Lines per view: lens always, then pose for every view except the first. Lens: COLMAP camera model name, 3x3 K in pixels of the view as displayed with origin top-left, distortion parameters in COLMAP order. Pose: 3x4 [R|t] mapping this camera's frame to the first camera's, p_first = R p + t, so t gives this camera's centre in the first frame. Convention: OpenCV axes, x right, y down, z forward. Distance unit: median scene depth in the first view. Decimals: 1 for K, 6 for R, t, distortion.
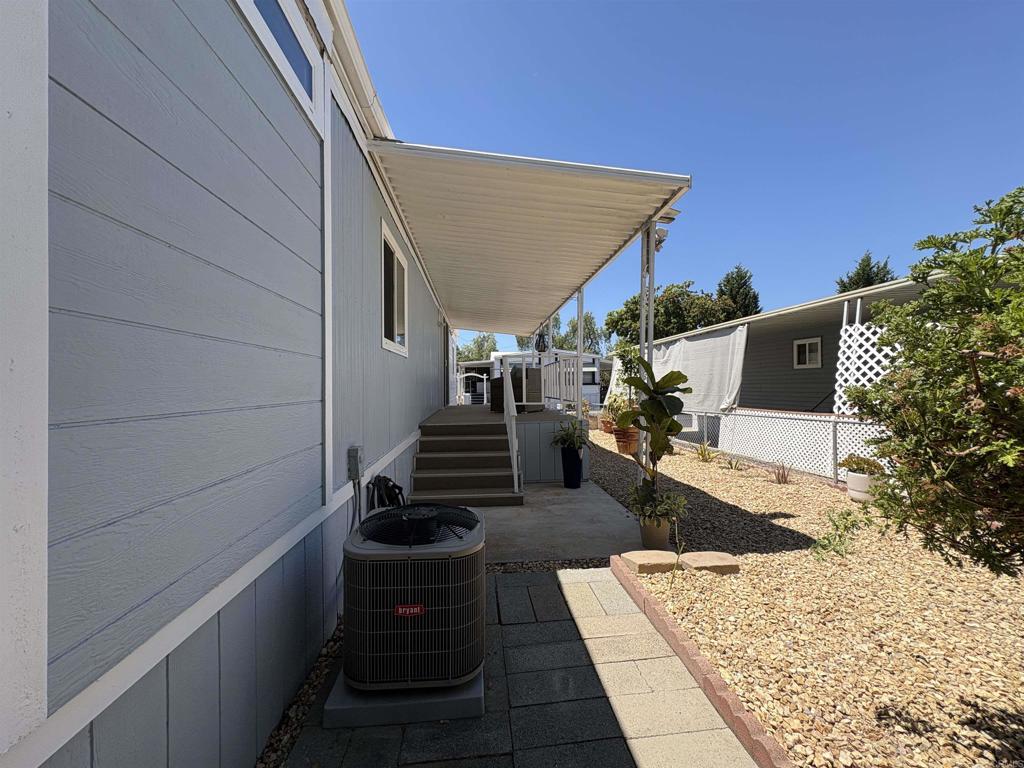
lens RADIAL K [[409.3, 0, 512.9], [0, 409.3, 382.0], [0, 0, 1]] dist [0.002854, 0.000344]
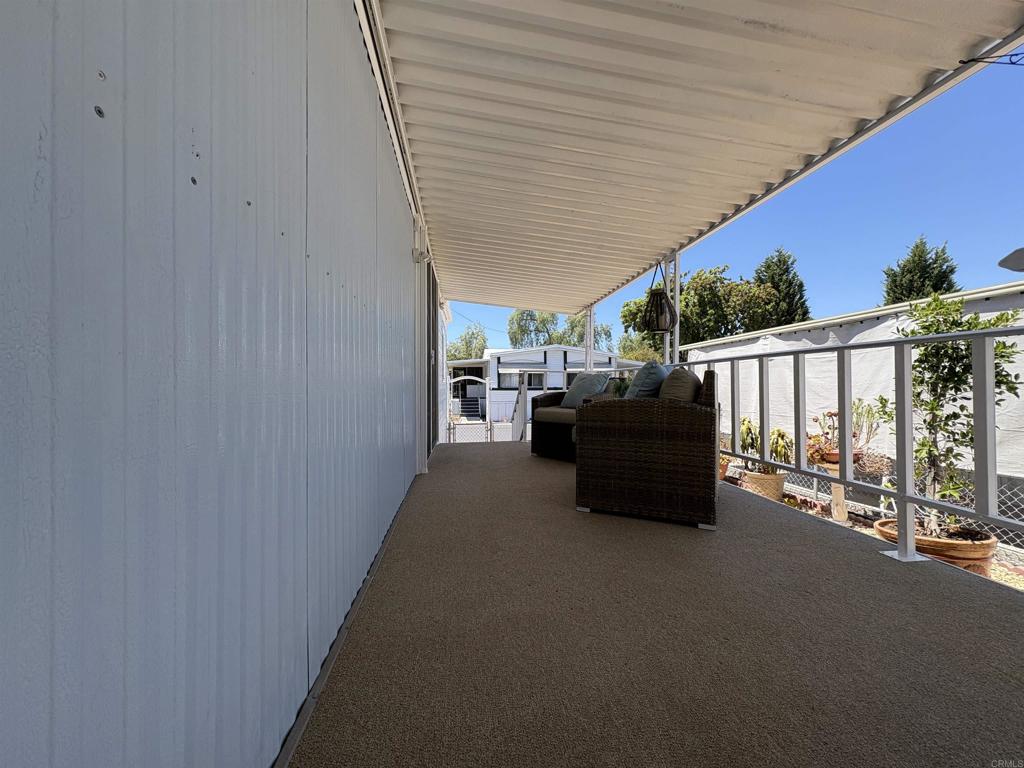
lens RADIAL K [[409.3, 0, 512.9], [0, 409.3, 382.0], [0, 0, 1]] dist [0.002854, 0.000344]
pose [[0.999291, 0.003568, 0.037474, -0.028957], [-0.003579, 0.999994, 0.000238, -0.006975], [-0.037473, -0.000372, 0.999298, 0.174574]]
